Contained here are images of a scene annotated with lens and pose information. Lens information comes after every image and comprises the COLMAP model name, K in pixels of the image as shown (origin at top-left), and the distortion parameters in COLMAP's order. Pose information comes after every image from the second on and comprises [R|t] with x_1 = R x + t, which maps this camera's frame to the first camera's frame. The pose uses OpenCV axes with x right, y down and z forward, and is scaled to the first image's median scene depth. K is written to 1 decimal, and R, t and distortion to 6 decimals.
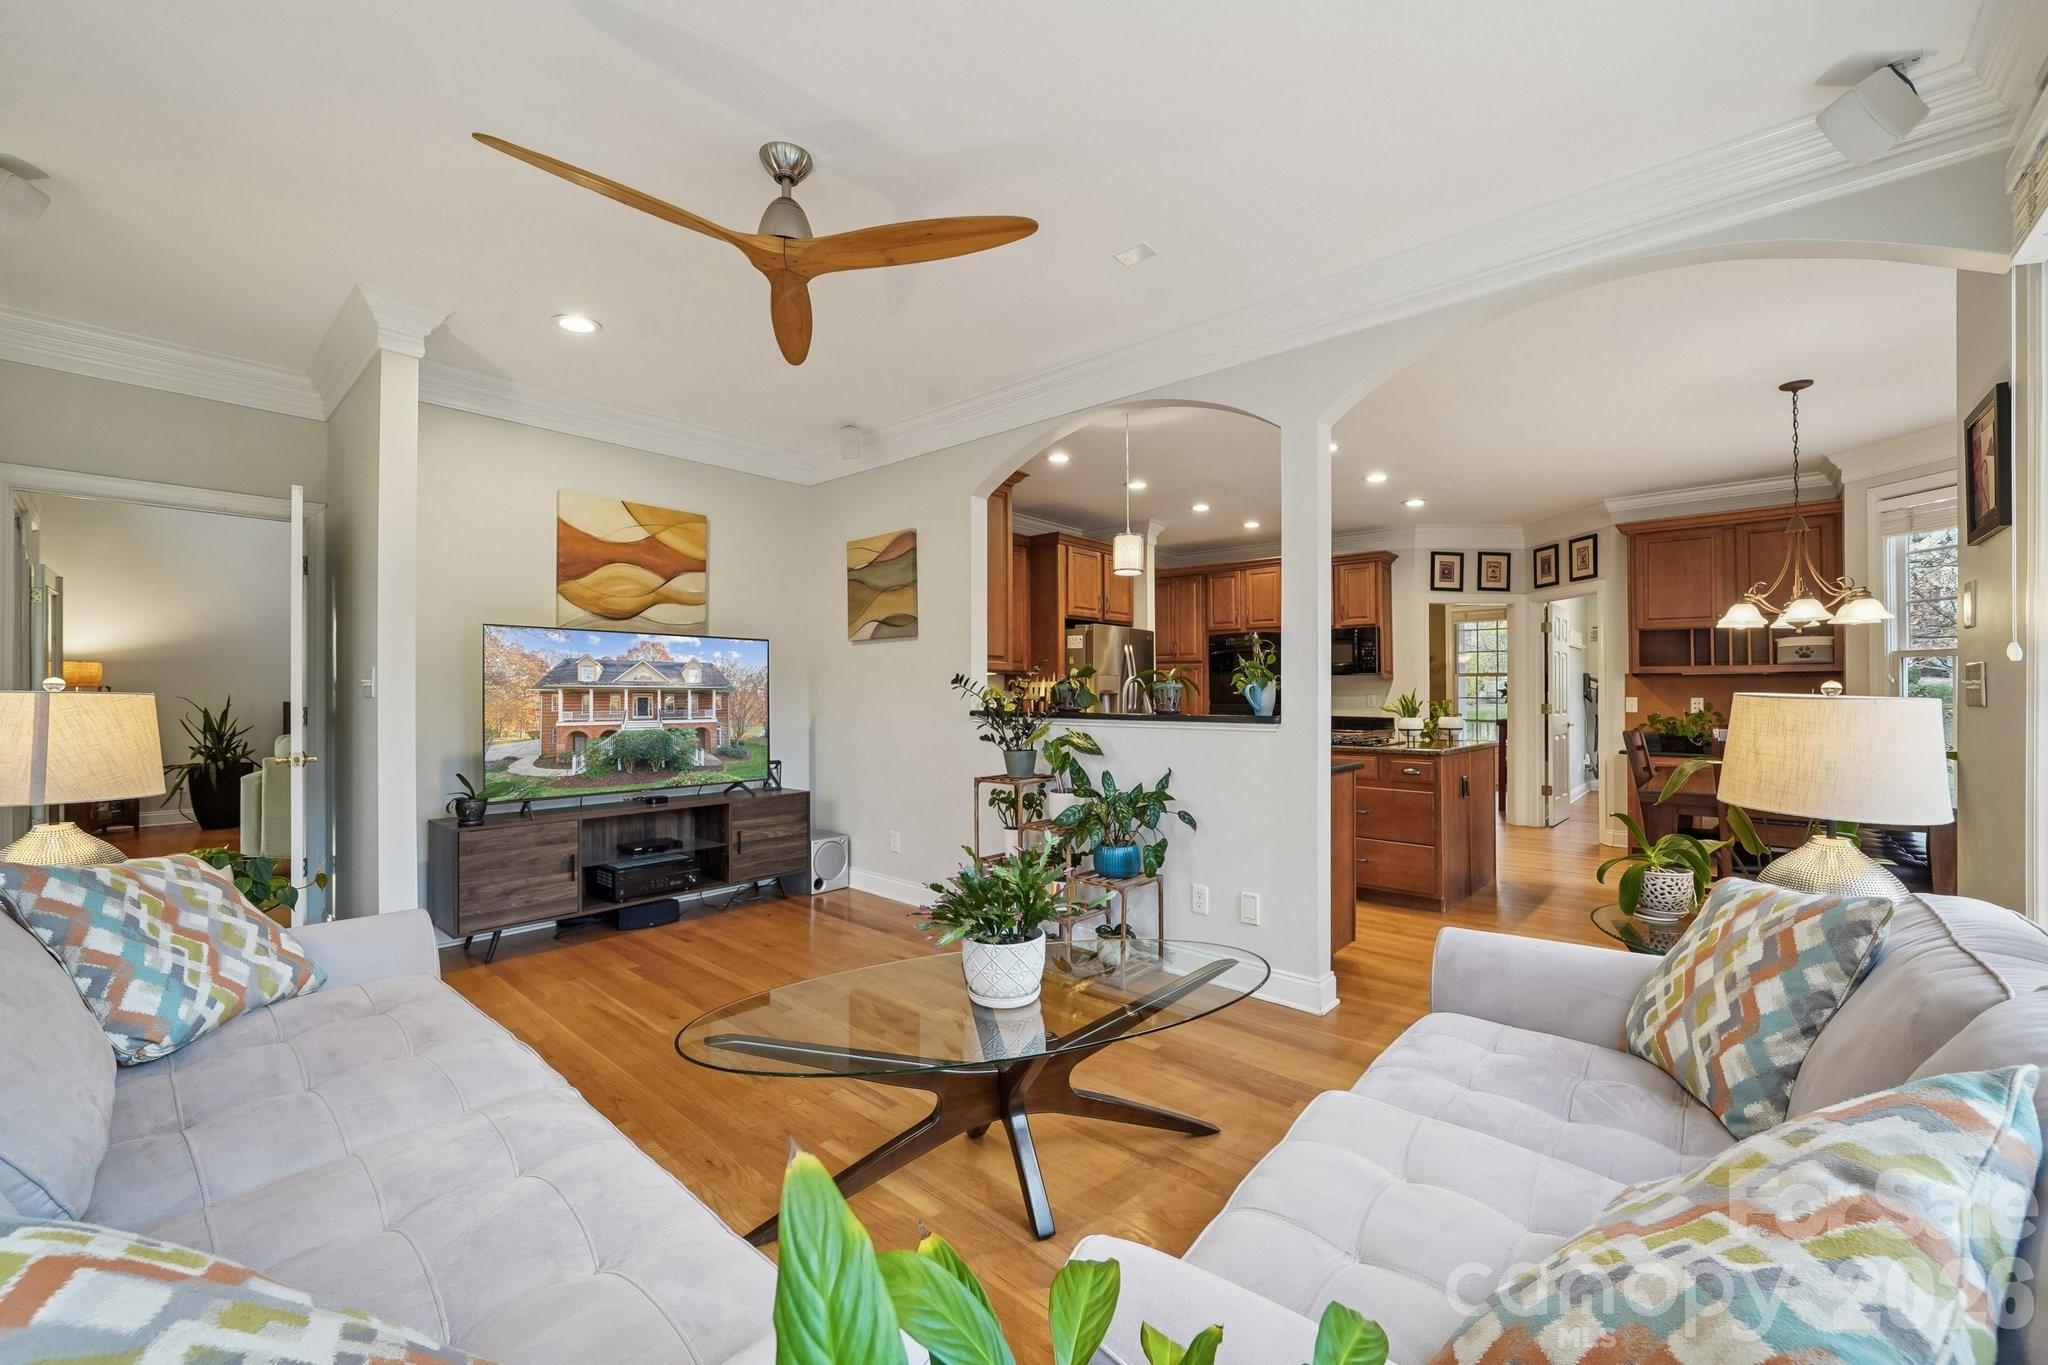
lens RADIAL K [[827.7, 0, 1035.5], [0, 827.7, 681.0], [0, 0, 1]] dist [-0.001730, 0.000546]
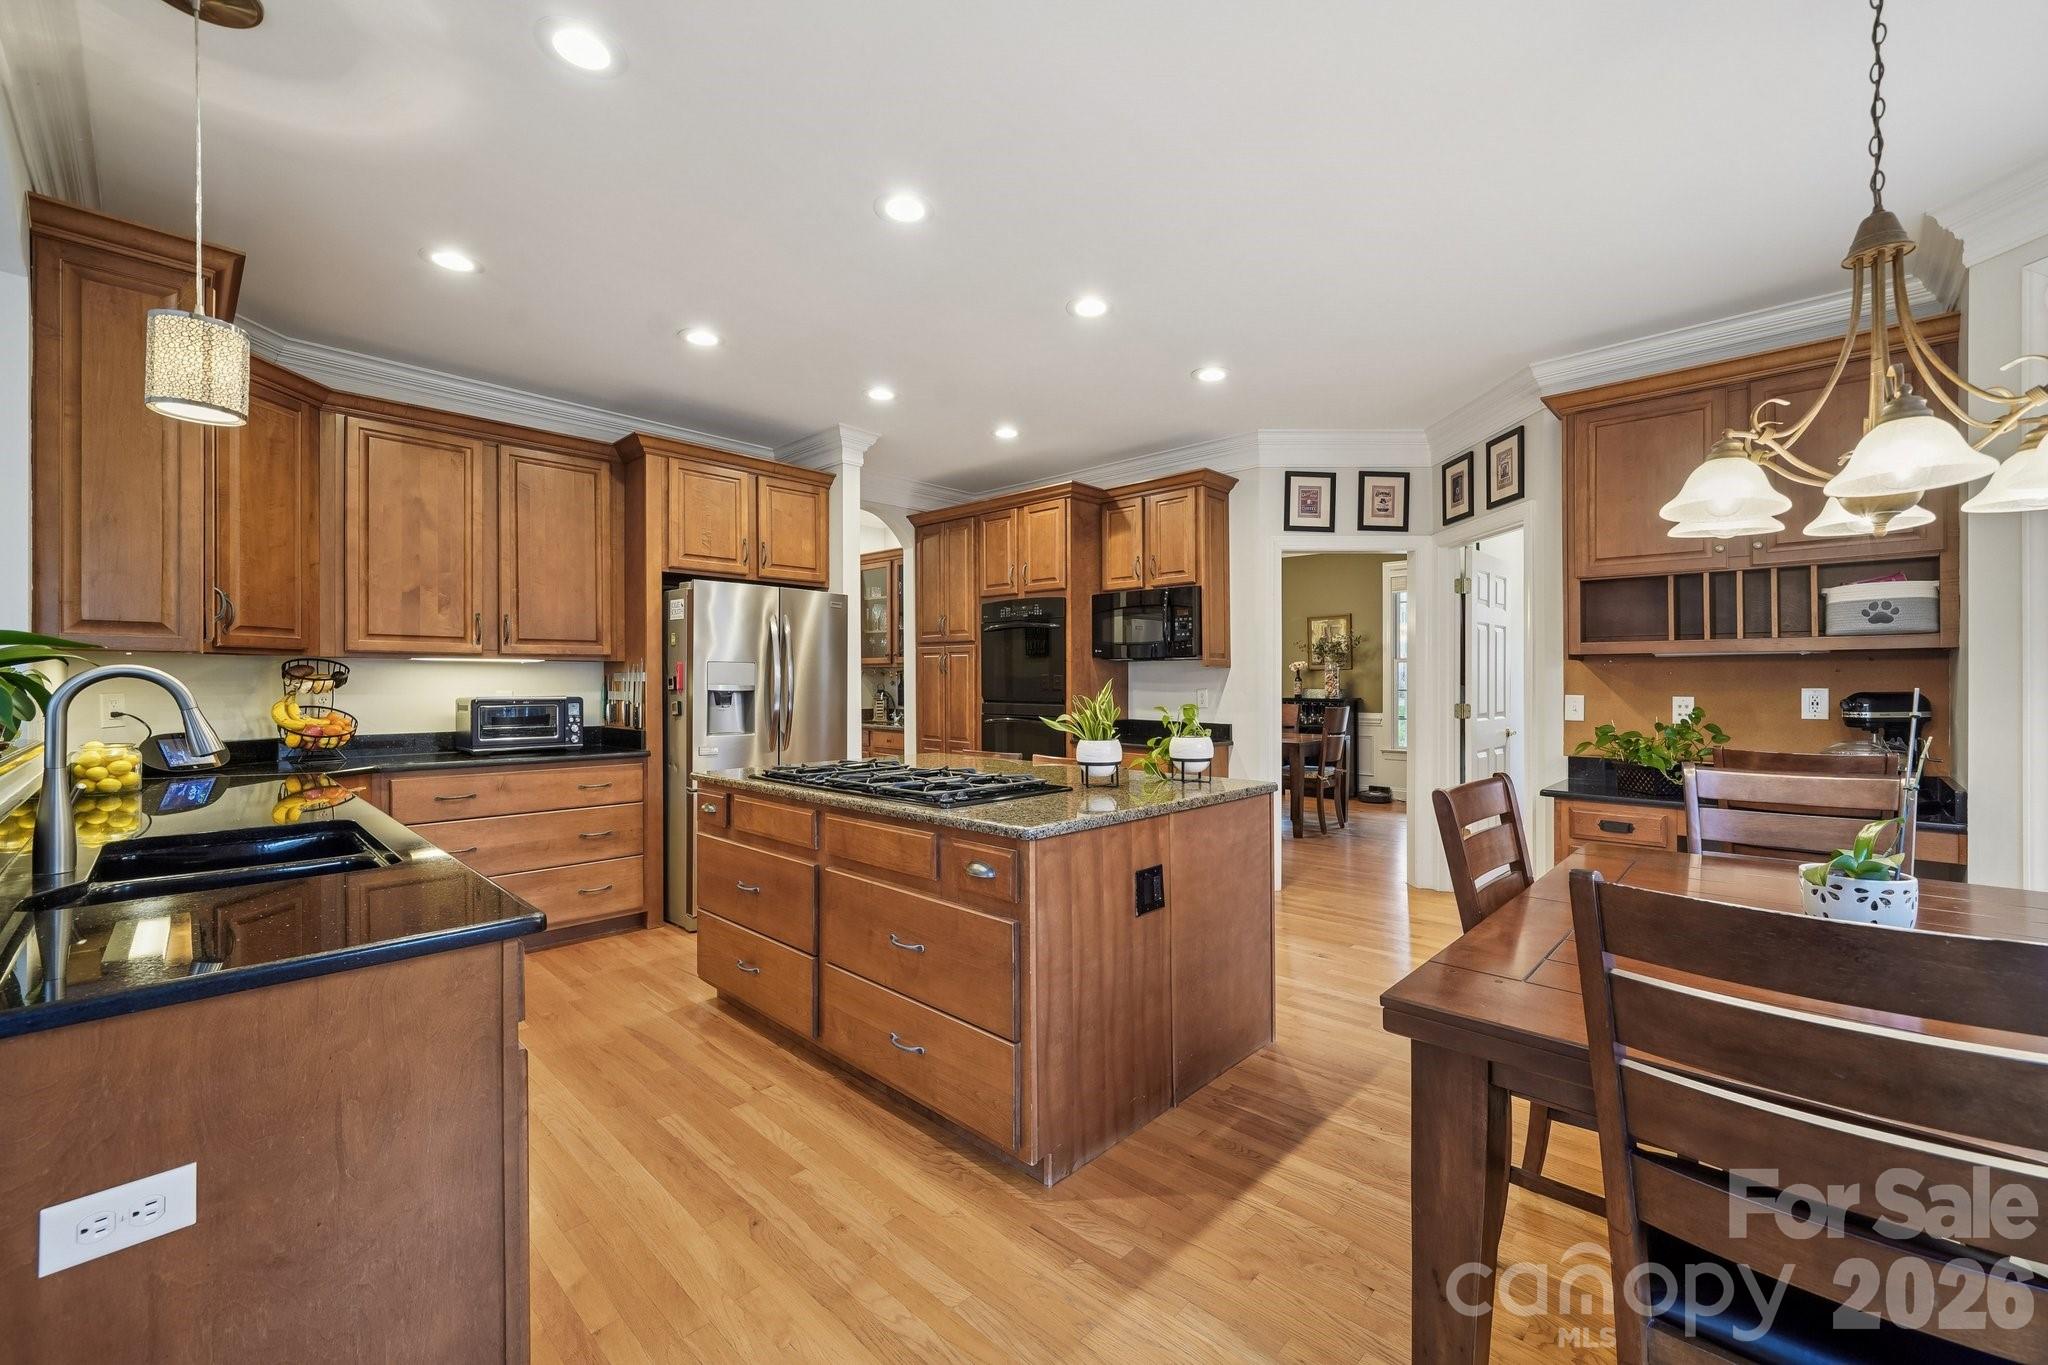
lens RADIAL K [[827.7, 0, 1036.5], [0, 827.7, 681.2], [0, 0, 1]] dist [-0.001730, 0.000546]
pose [[0.999322, -0.003651, -0.036629, 0.341793], [0.004155, 0.999898, 0.013687, -0.000131], [0.036575, -0.013830, 0.999235, 0.376024]]
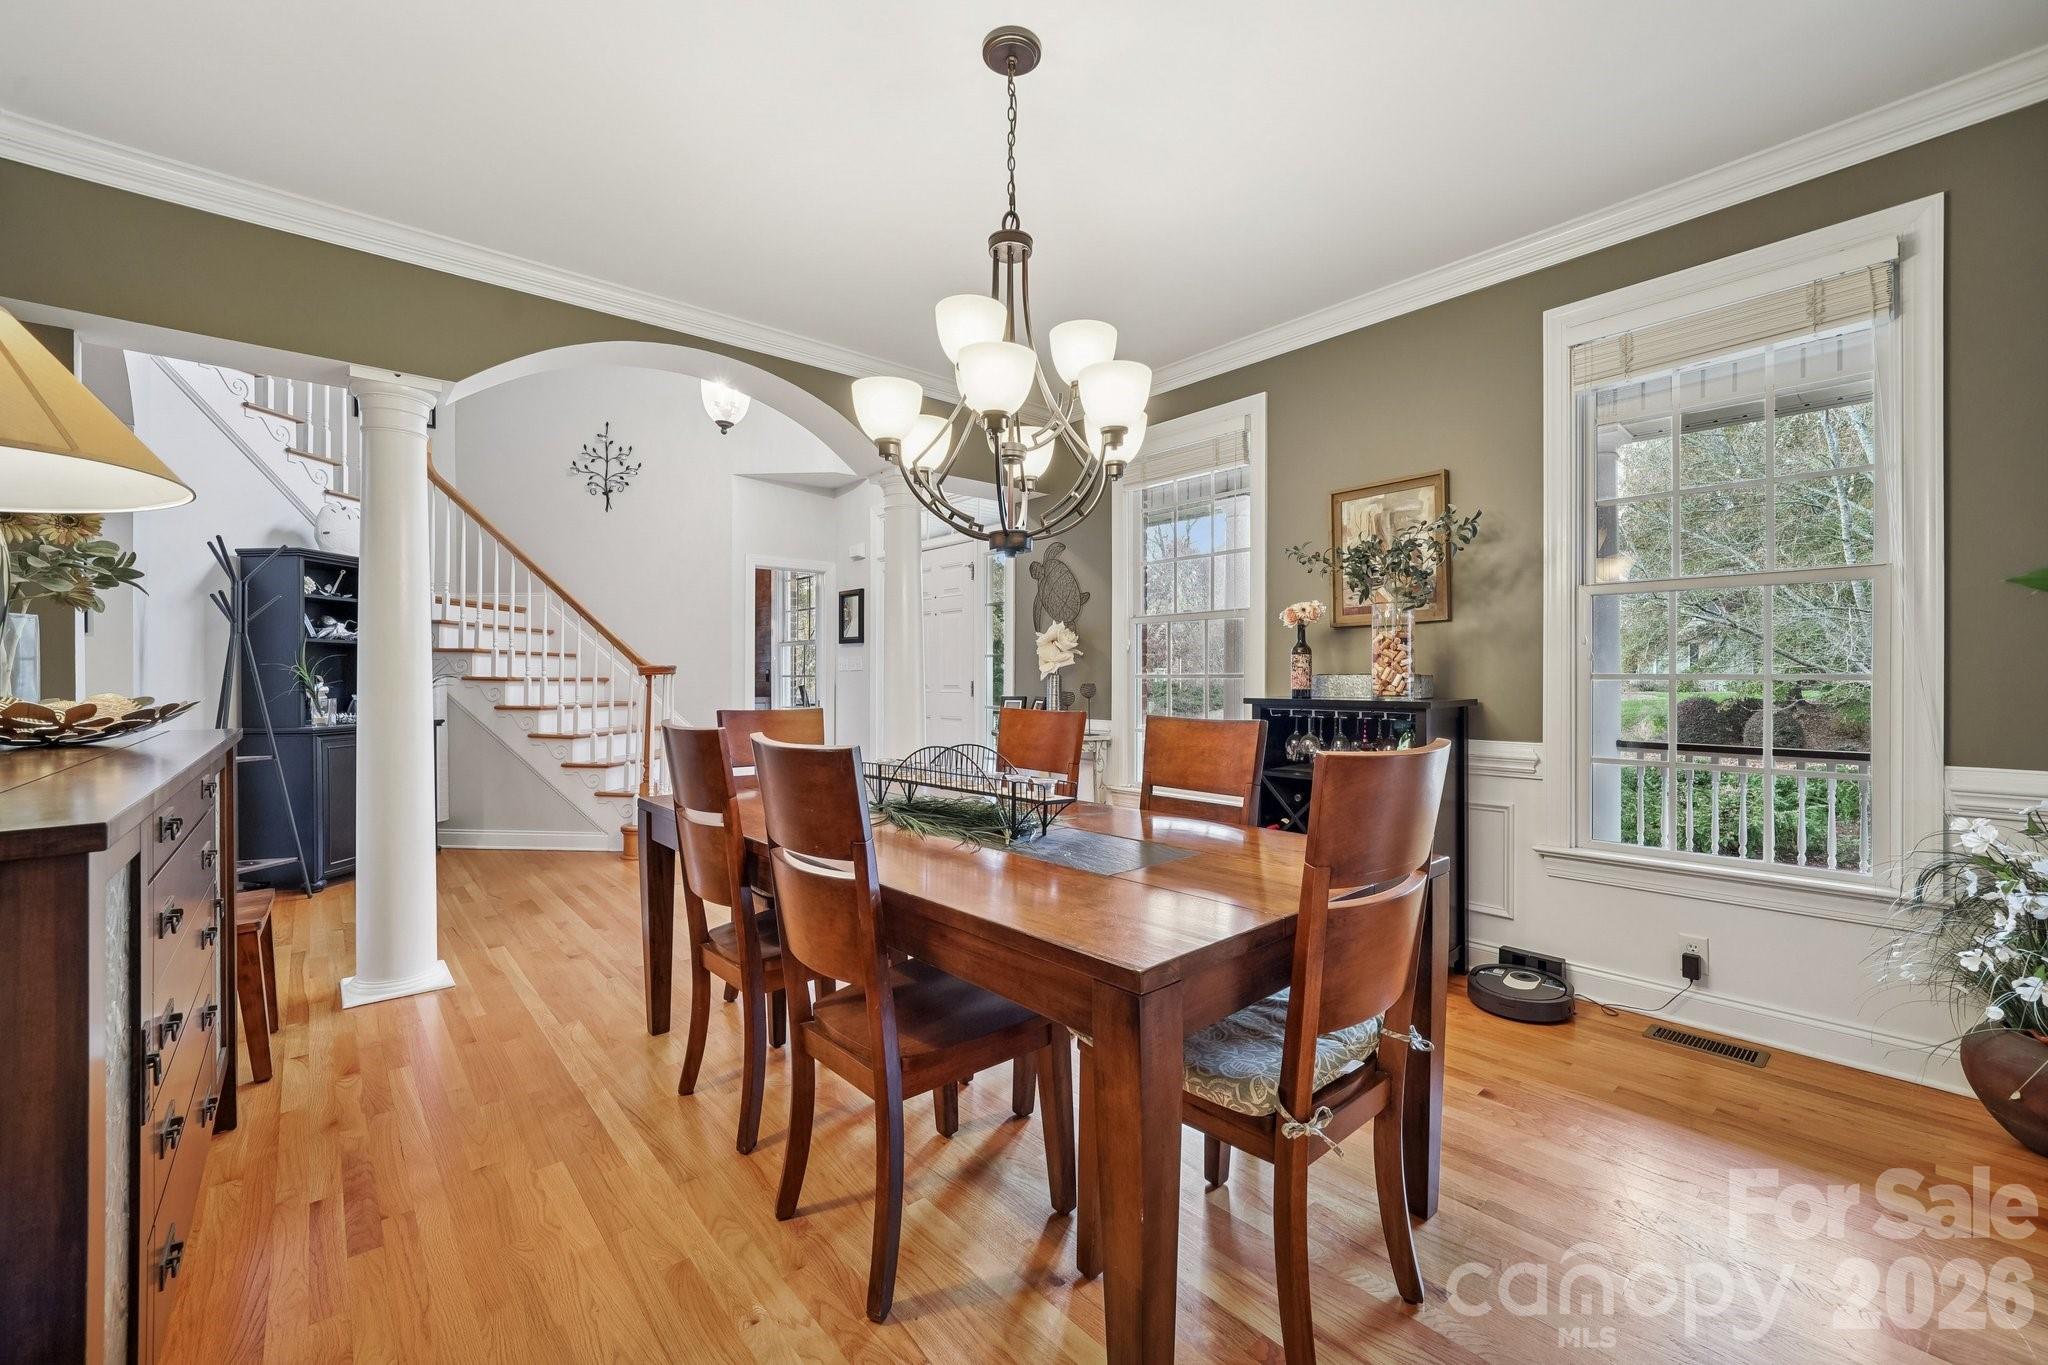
lens RADIAL K [[827.7, 0, 1031.4], [0, 827.7, 675.8], [0, 0, 1]] dist [-0.001730, 0.000546]
pose [[0.990942, 0.001206, -0.134288, 0.496982], [0.000378, 0.999931, 0.011768, 0.015334], [0.134293, -0.011712, 0.990873, 0.838271]]
